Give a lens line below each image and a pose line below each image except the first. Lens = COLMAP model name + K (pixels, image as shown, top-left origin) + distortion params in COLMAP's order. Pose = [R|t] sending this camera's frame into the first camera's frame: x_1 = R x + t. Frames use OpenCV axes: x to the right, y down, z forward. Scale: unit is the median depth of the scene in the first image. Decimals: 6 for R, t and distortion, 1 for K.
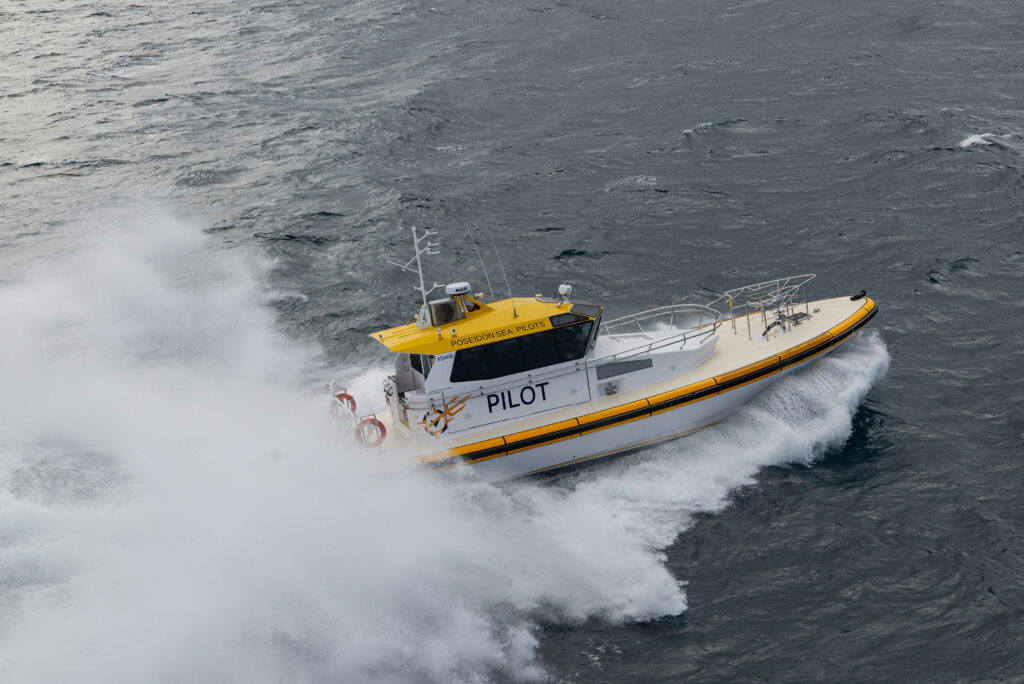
lens RADIAL K [[1517.3, 0, 512.0], [0, 1517.3, 342.0], [0, 0, 1]] dist [0.038643, 0.006245]
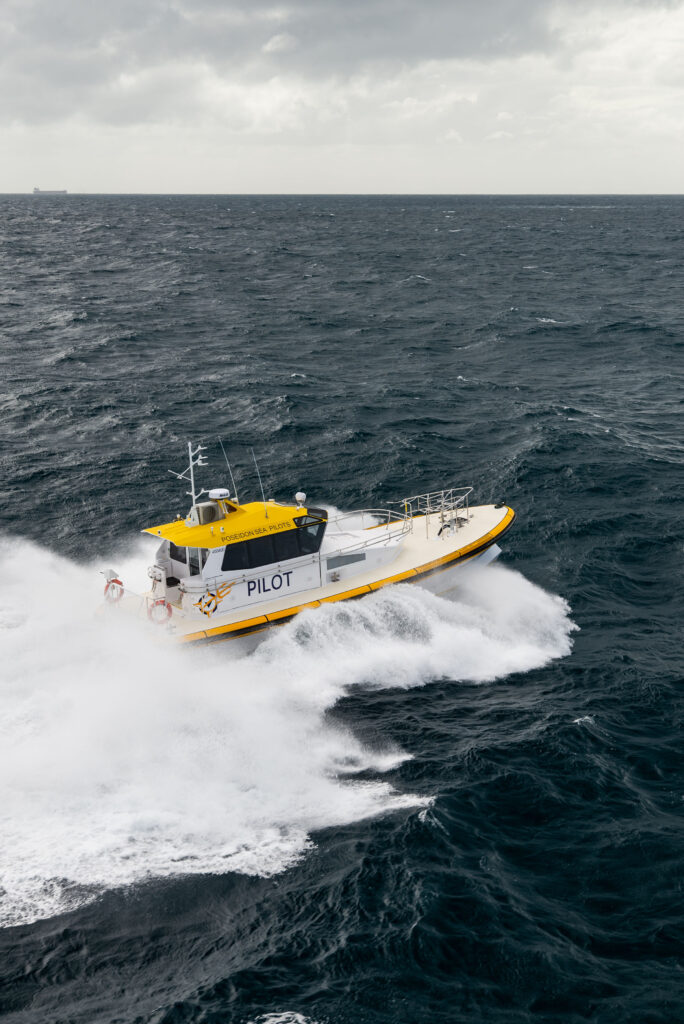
lens RADIAL K [[1517.3, 0, 342.0], [0, 1517.3, 512.0], [0, 0, 1]] dist [0.038643, 0.006245]
pose [[0.957689, 0.018954, 0.287180, -0.294020], [-0.016243, 0.999798, -0.011819, -0.008032], [-0.287346, 0.006654, 0.957804, -0.198199]]
